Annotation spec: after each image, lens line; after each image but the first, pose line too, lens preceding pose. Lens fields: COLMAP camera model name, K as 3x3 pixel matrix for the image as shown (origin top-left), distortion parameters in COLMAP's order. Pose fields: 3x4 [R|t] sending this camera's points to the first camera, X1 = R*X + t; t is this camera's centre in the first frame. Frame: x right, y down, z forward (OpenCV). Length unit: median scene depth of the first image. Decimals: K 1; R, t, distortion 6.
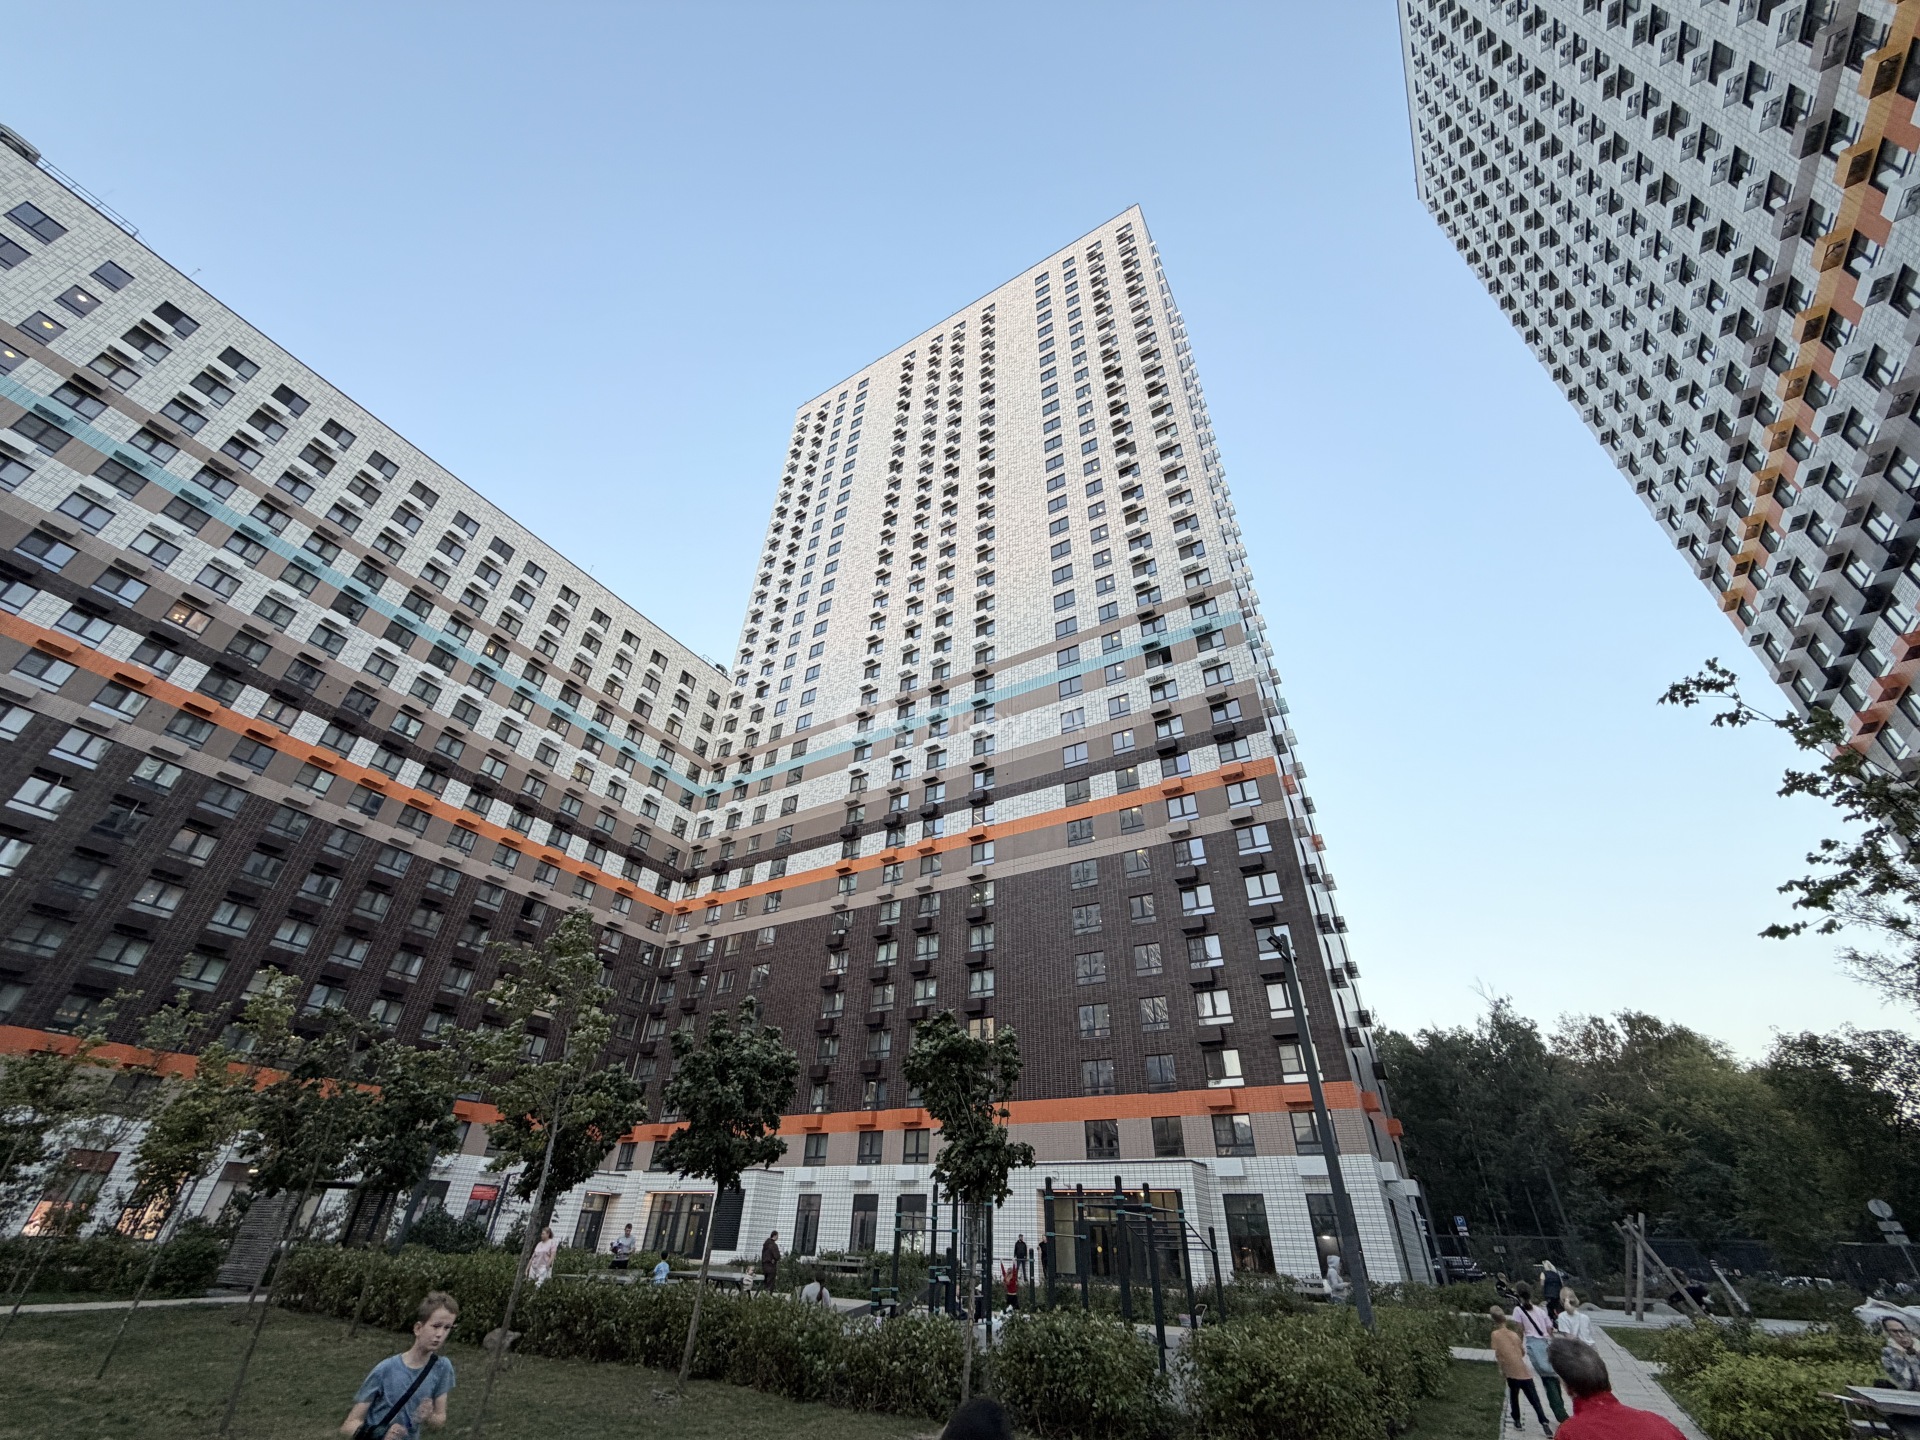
lens RADIAL K [[756.1, 0, 935.2], [0, 756.1, 725.2], [0, 0, 1]] dist [-0.000950, 0.001140]
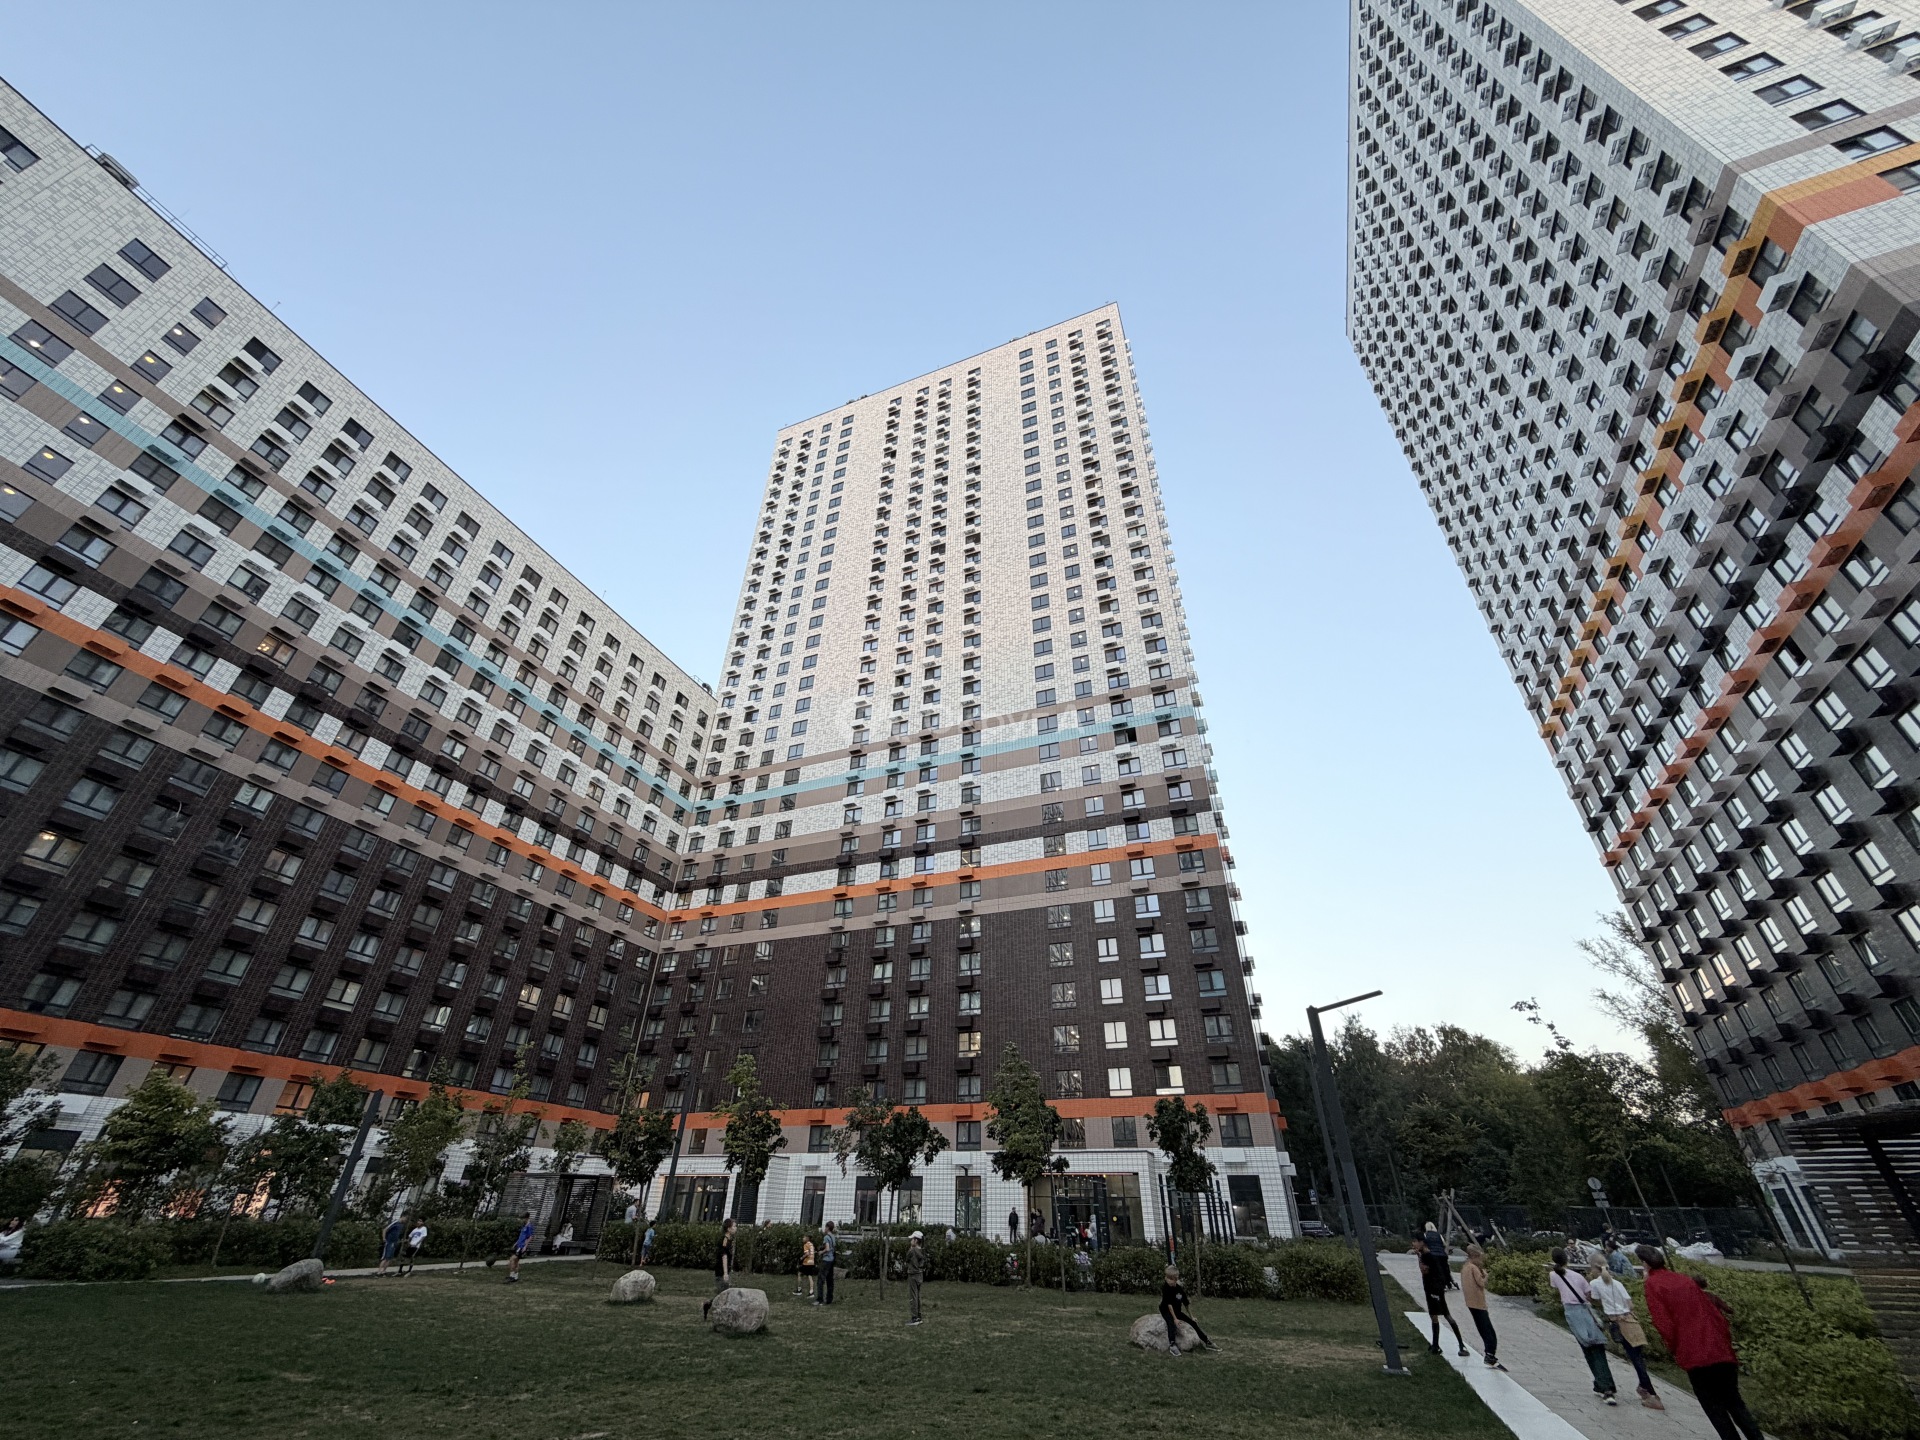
lens RADIAL K [[756.1, 0, 932.4], [0, 756.1, 726.4], [0, 0, 1]] dist [-0.000950, 0.001140]
pose [[0.988402, 0.073431, 0.132923, -0.167002], [-0.076734, 0.996853, 0.019892, -0.103118], [-0.131044, -0.029861, 0.990927, -0.151329]]
